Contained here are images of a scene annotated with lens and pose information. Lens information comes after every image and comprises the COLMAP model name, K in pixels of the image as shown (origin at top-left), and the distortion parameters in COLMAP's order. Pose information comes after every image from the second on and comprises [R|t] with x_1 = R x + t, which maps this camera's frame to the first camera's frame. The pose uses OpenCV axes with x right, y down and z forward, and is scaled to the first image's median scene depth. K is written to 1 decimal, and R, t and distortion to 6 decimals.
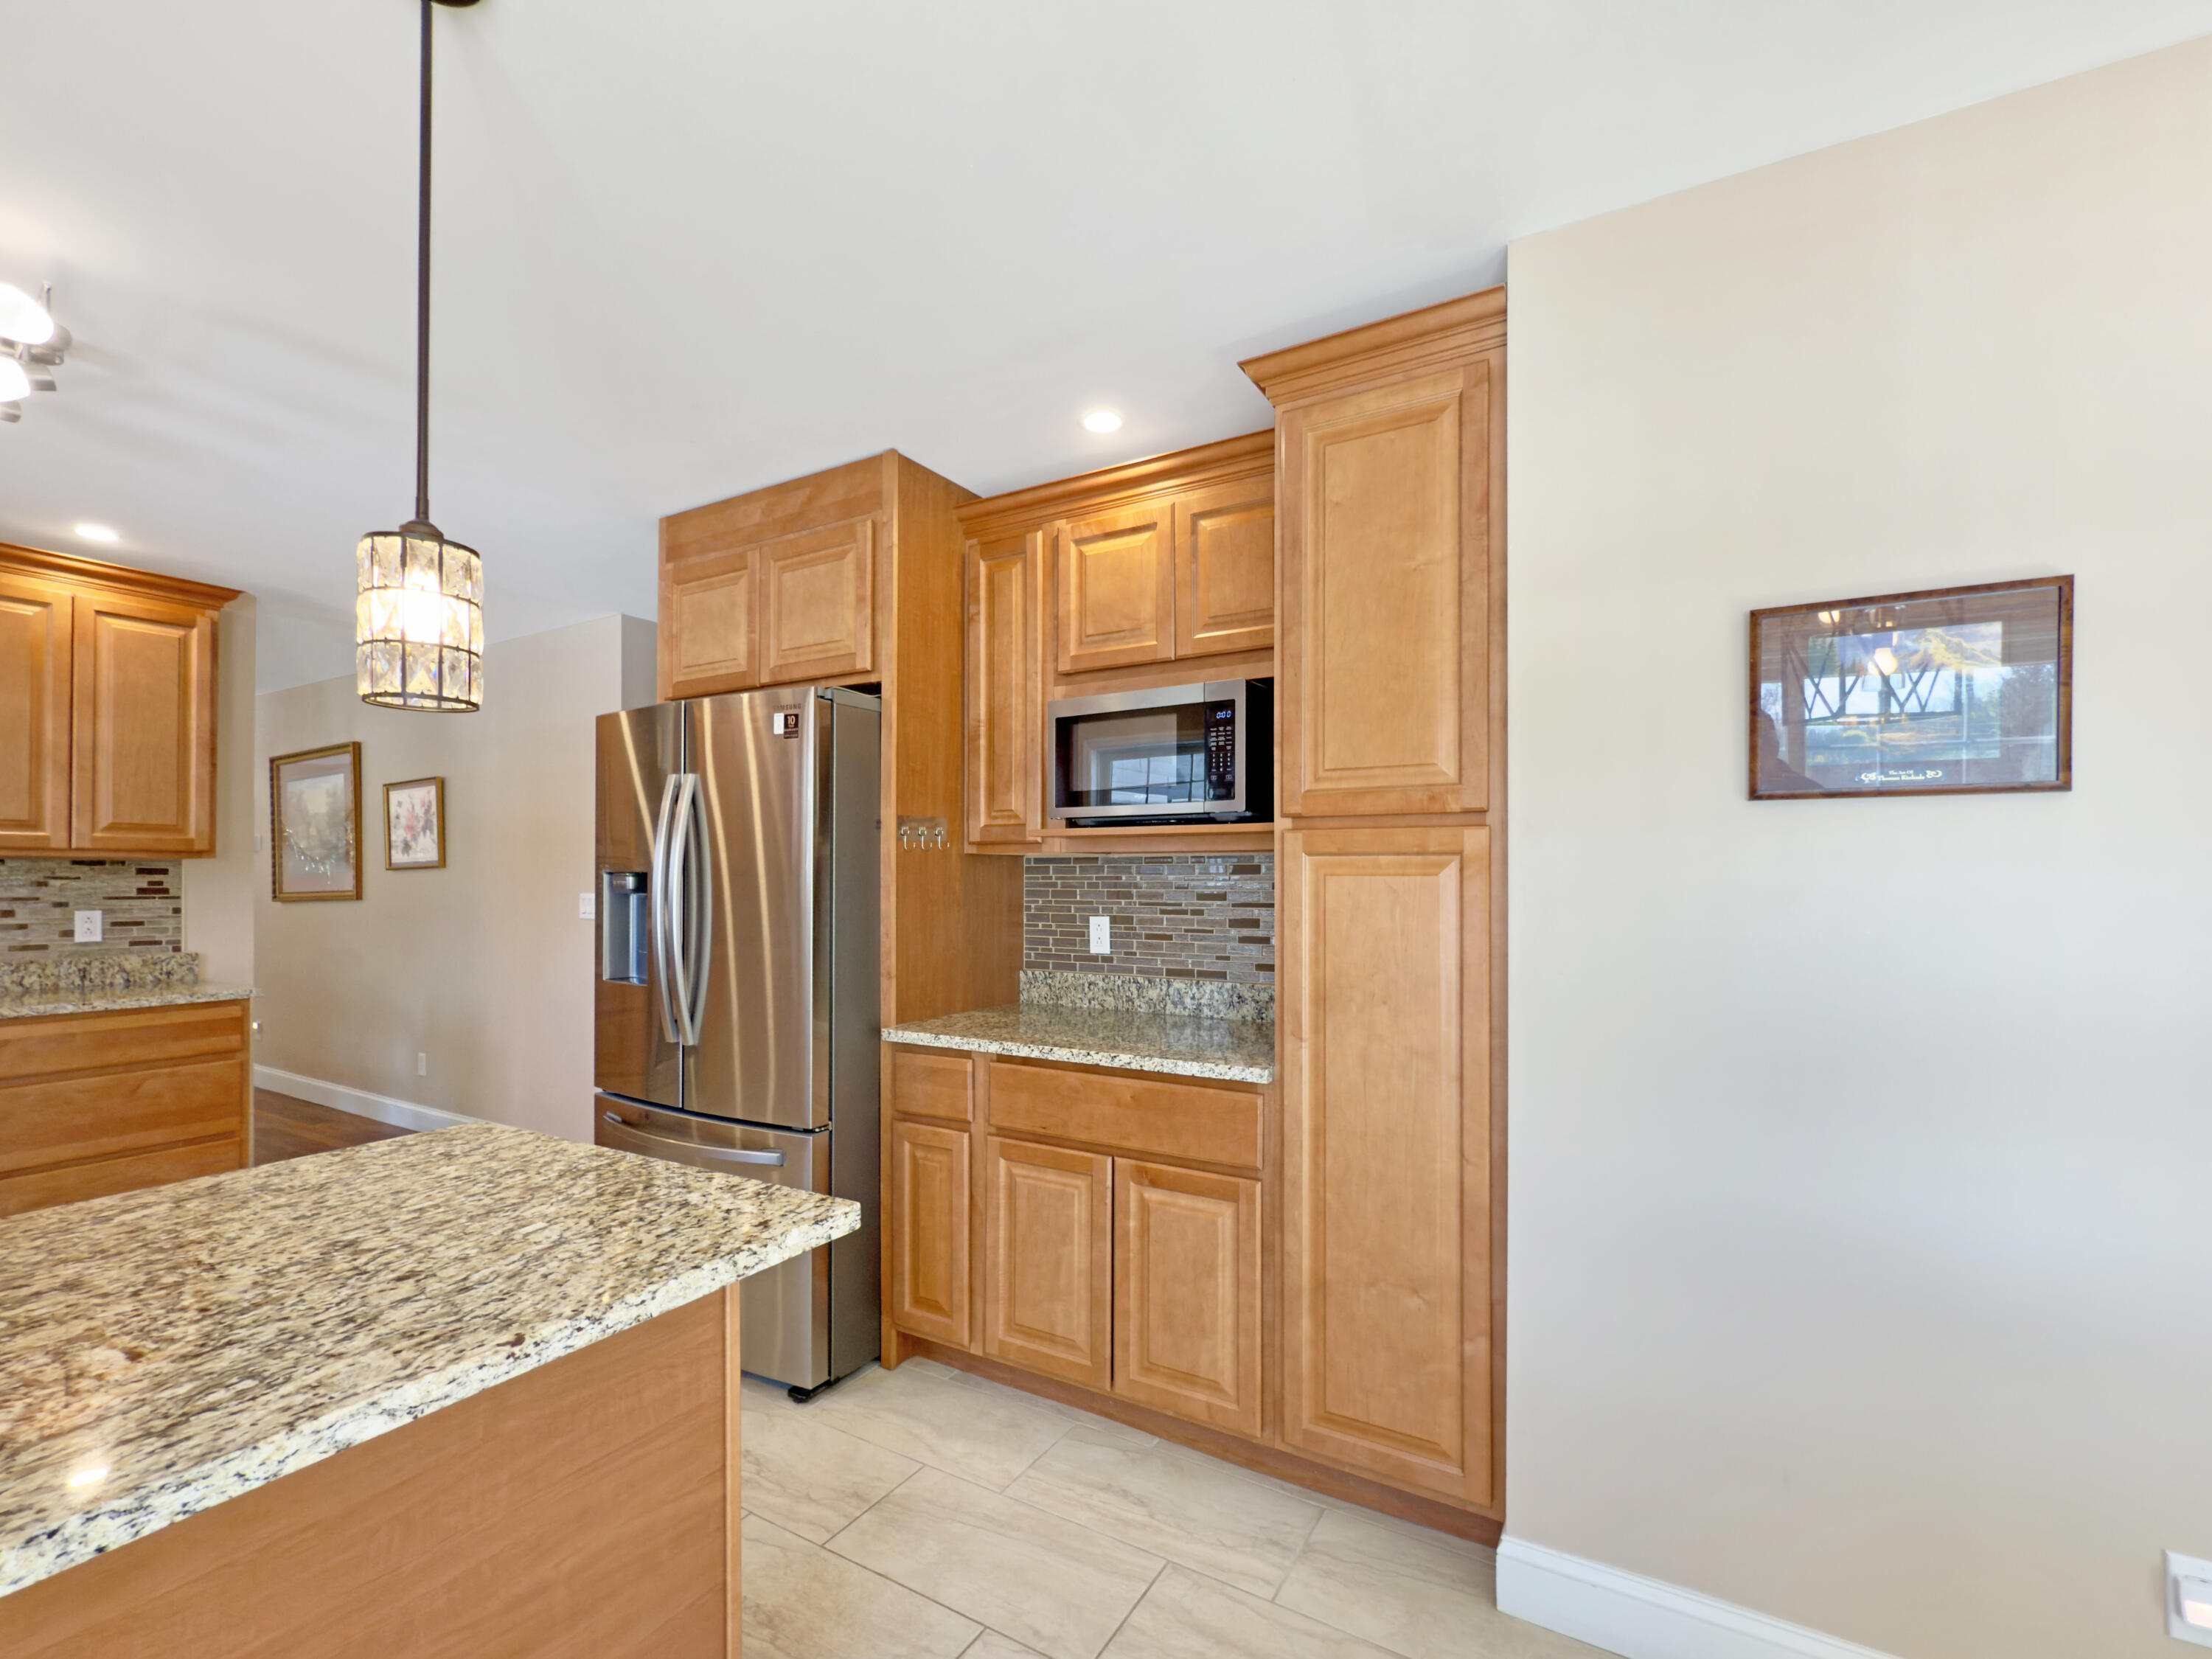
lens RADIAL K [[958.9, 0, 1107.7], [0, 958.9, 880.7], [0, 0, 1]] dist [-0.000401, 0.000095]
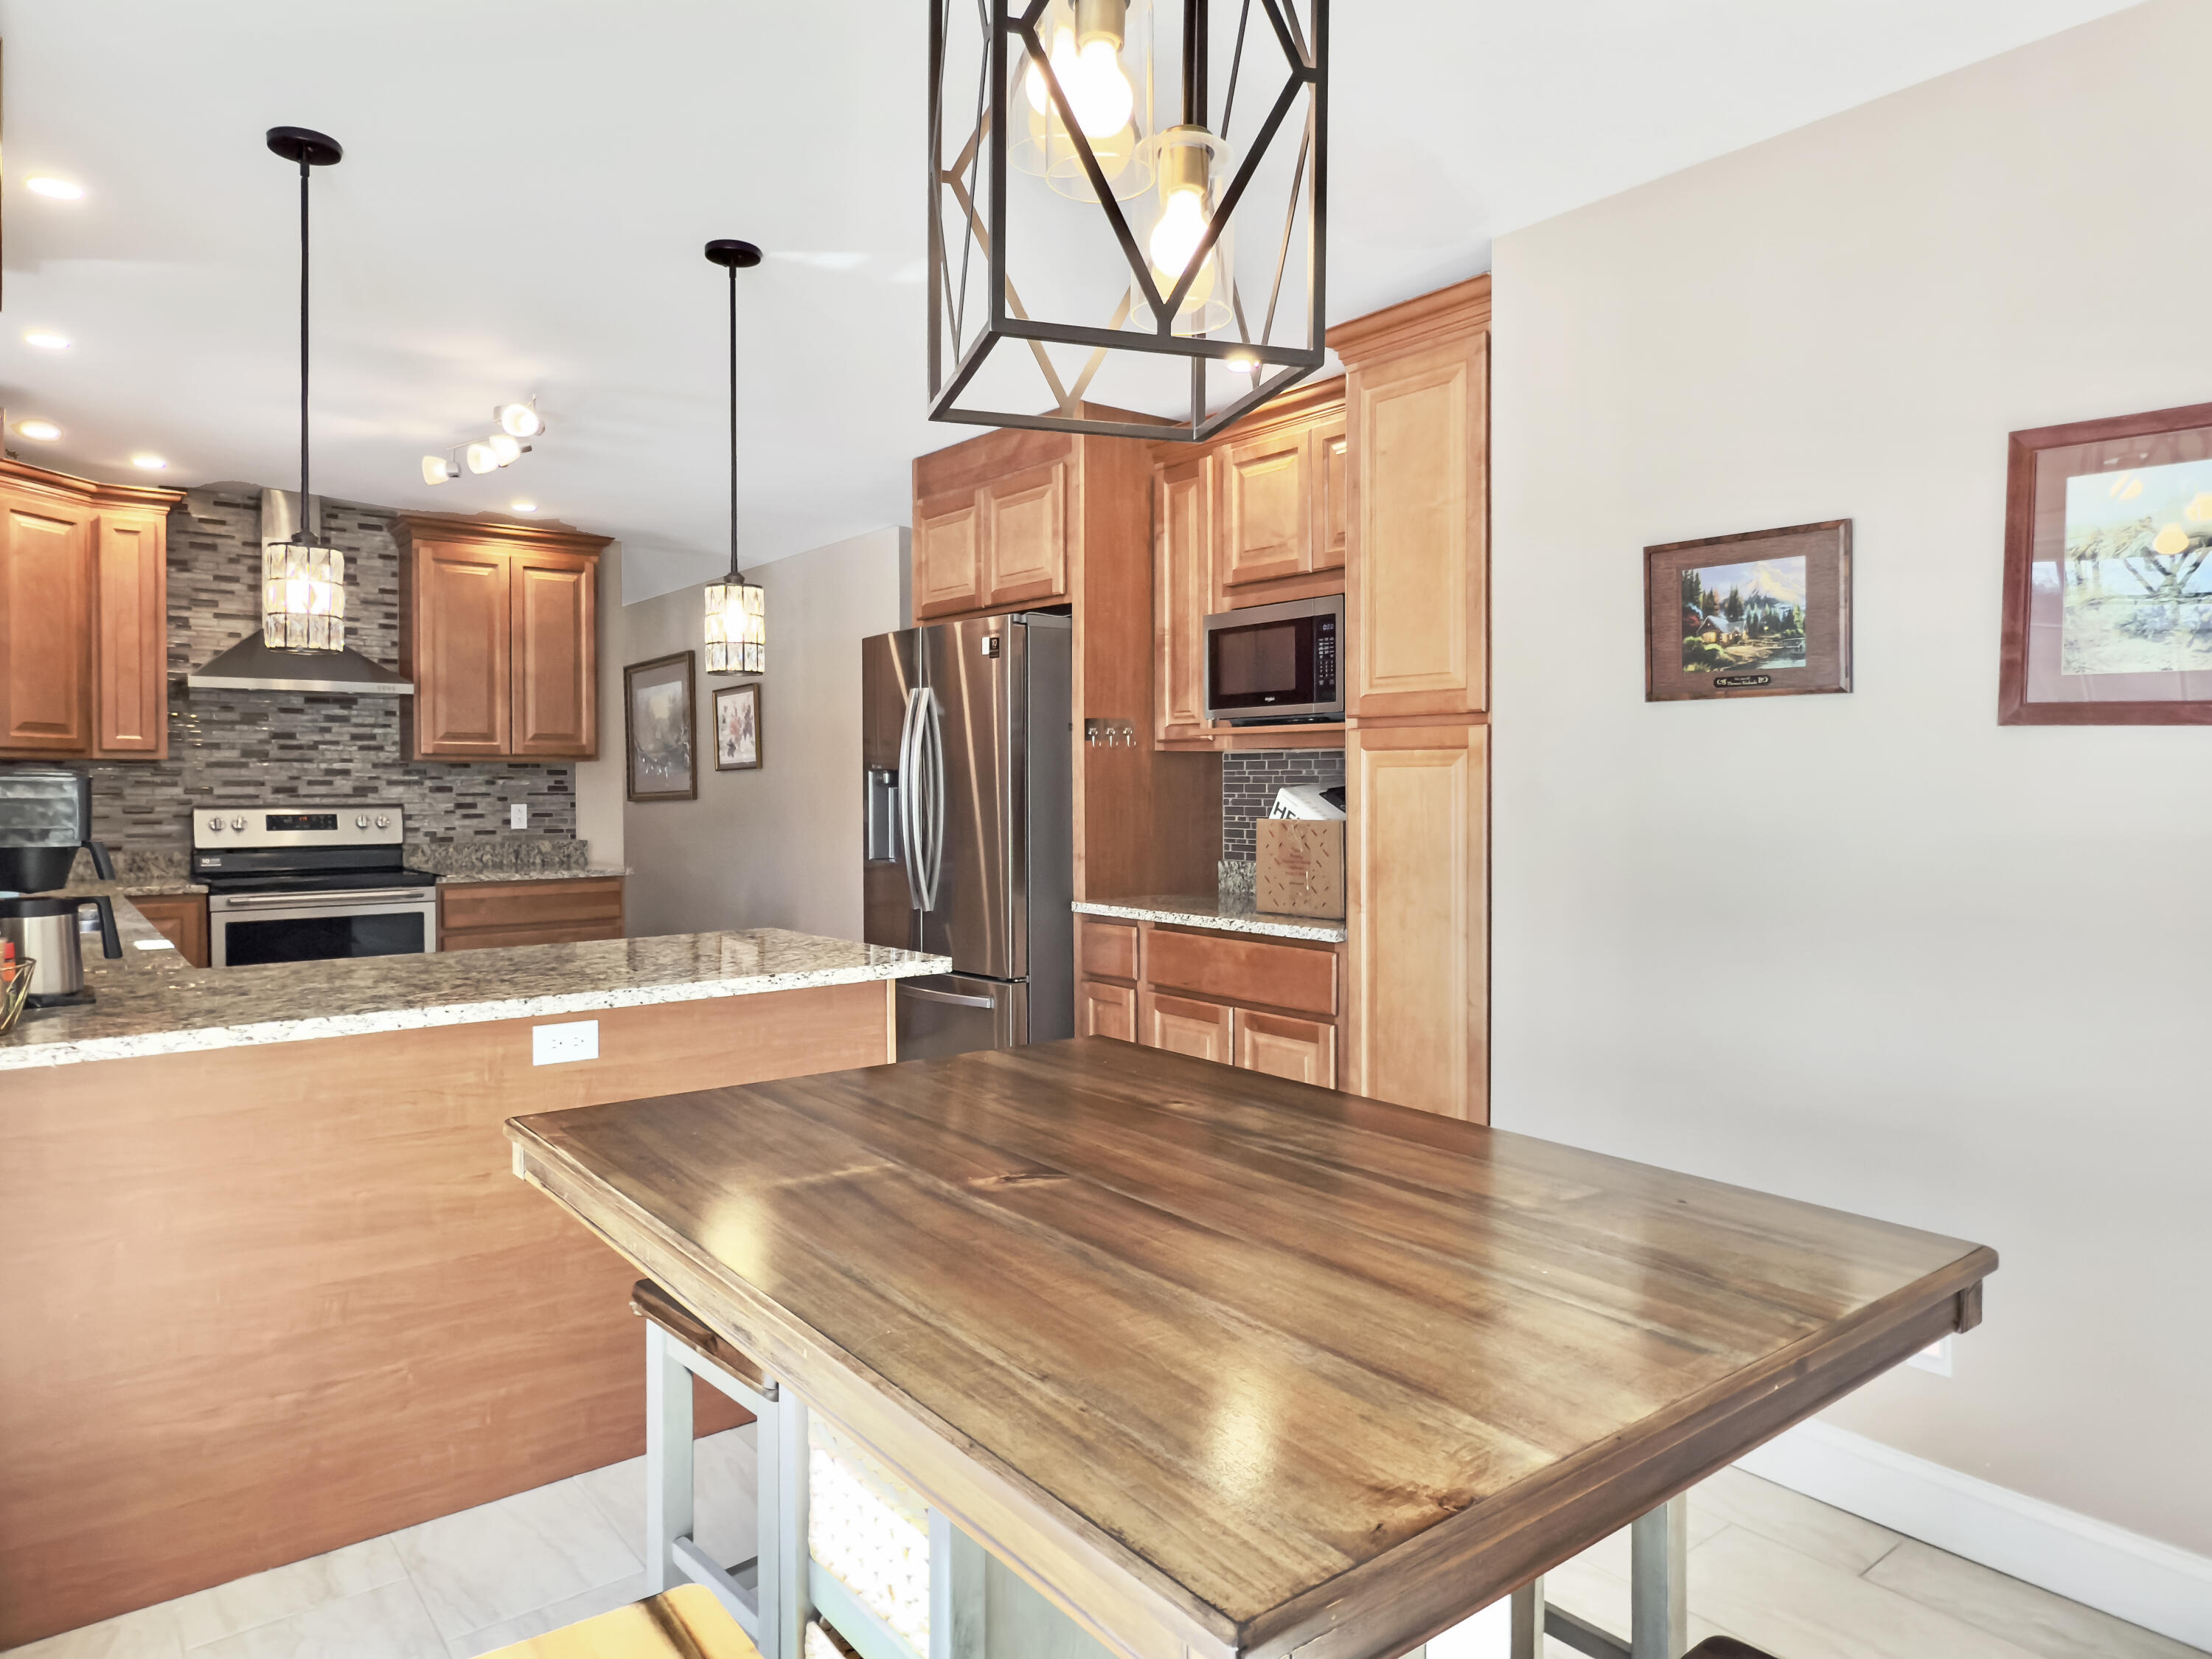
lens RADIAL K [[1358.1, 0, 1106.0], [0, 1358.1, 829.5], [0, 0, 1]] dist [0.000695, -0.000385]
pose [[0.934479, 0.008943, -0.355905, 0.380122], [0.002859, 0.999464, 0.032622, 0.011907], [0.356005, -0.031502, 0.933953, -0.513665]]
